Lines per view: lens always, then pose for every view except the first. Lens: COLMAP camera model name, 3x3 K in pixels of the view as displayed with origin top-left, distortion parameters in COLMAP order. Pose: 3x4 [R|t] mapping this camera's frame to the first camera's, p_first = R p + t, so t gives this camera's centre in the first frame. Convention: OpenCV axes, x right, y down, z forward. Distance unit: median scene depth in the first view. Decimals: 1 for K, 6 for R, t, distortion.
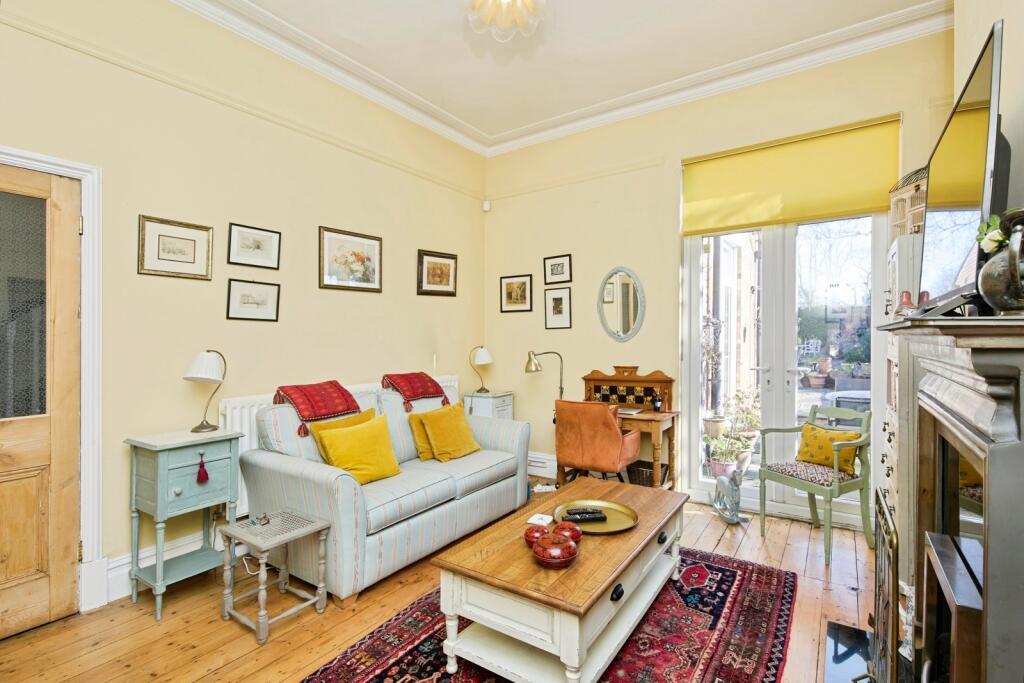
lens RADIAL K [[473.5, 0, 517.3], [0, 473.5, 340.6], [0, 0, 1]] dist [-0.000594, 0.000010]
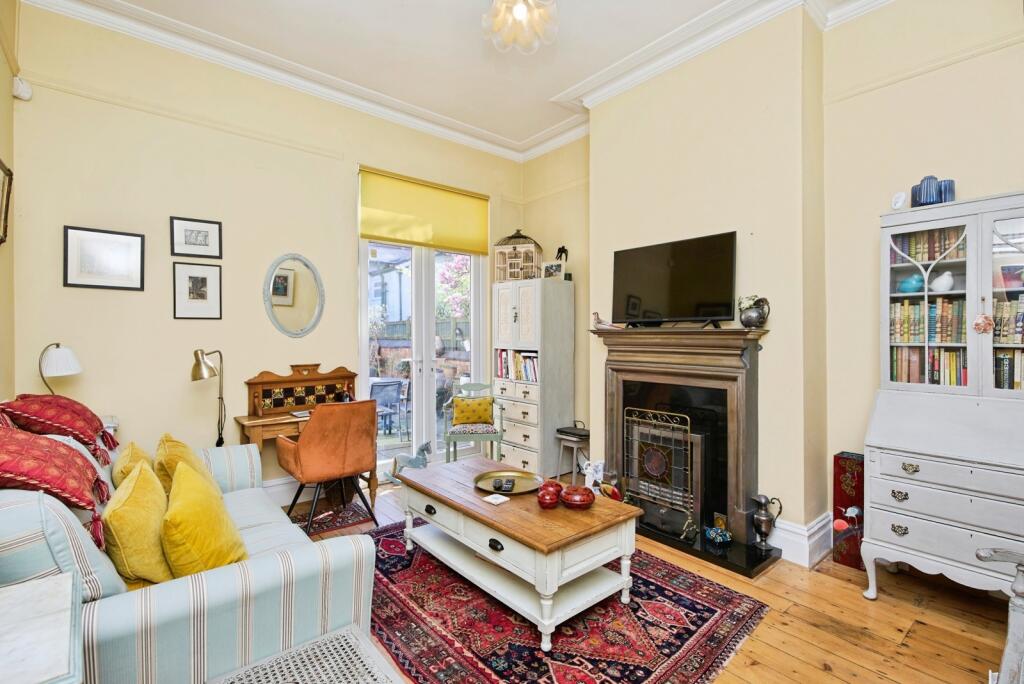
lens RADIAL K [[473.5, 0, 516.2], [0, 473.5, 342.5], [0, 0, 1]] dist [-0.000594, 0.000010]
pose [[0.262828, -0.001626, 0.964841, -0.532426], [-0.001667, 0.999996, 0.002140, 0.009171], [-0.964841, -0.002171, 0.262824, 0.362091]]
